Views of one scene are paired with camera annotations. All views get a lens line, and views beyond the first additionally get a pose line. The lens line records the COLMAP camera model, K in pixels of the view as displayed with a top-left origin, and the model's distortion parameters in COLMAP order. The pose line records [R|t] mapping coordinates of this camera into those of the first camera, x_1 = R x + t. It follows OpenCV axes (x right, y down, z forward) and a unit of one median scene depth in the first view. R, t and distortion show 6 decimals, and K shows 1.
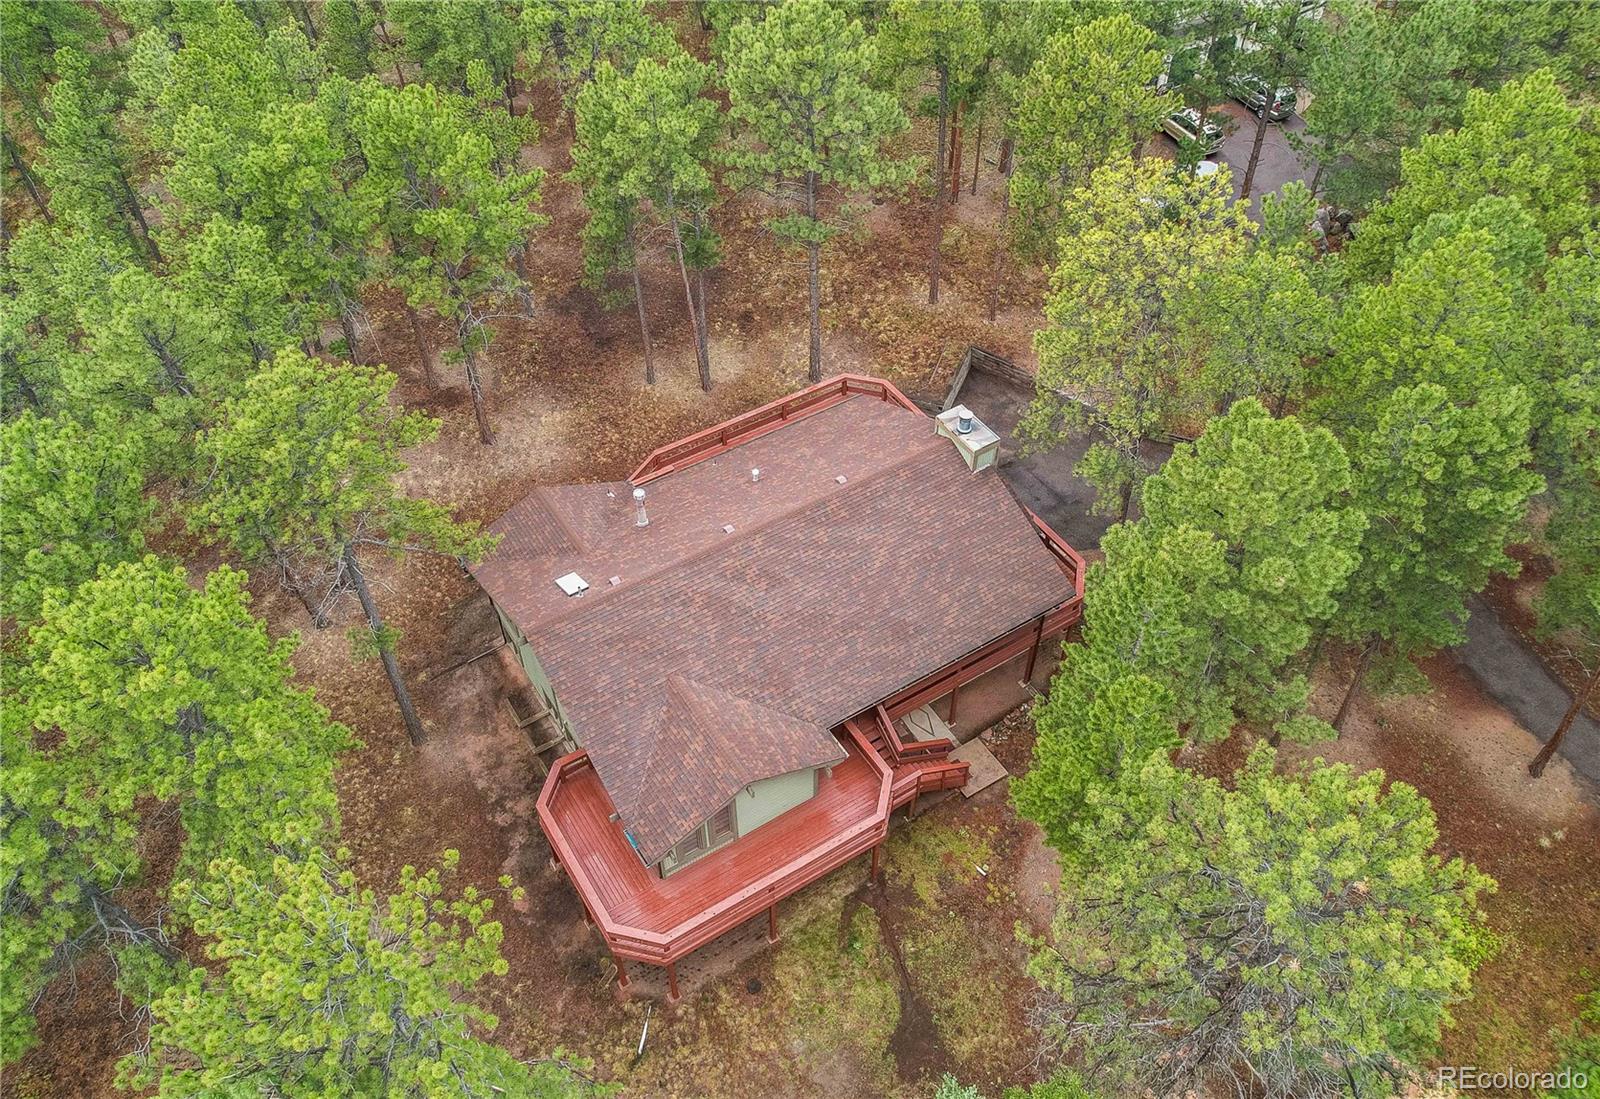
lens RADIAL K [[1241.1, 0, 793.0], [0, 1241.1, 546.5], [0, 0, 1]] dist [-0.058369, 0.057921]
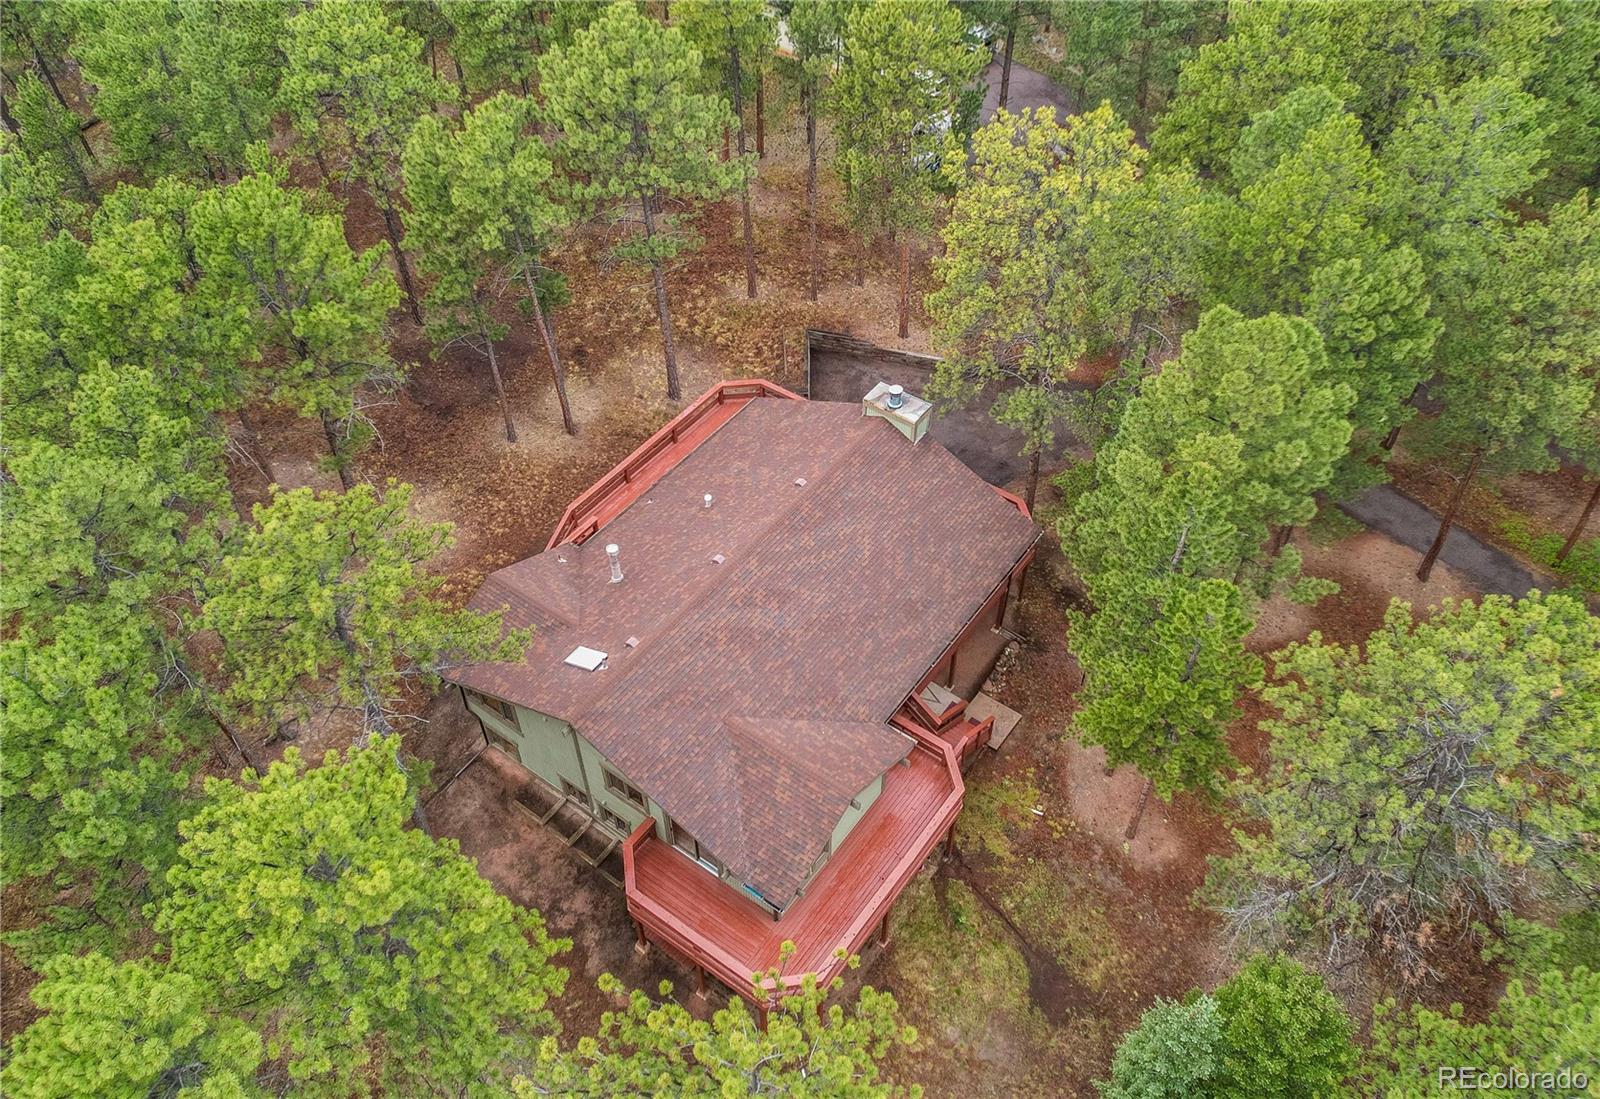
lens RADIAL K [[1241.1, 0, 797.0], [0, 1241.1, 548.9], [0, 0, 1]] dist [-0.058369, 0.057921]
pose [[0.931717, -0.265227, 0.248111, -0.221793], [0.264332, 0.963701, 0.037550, -0.039905], [-0.249064, 0.030597, 0.968003, 0.039203]]
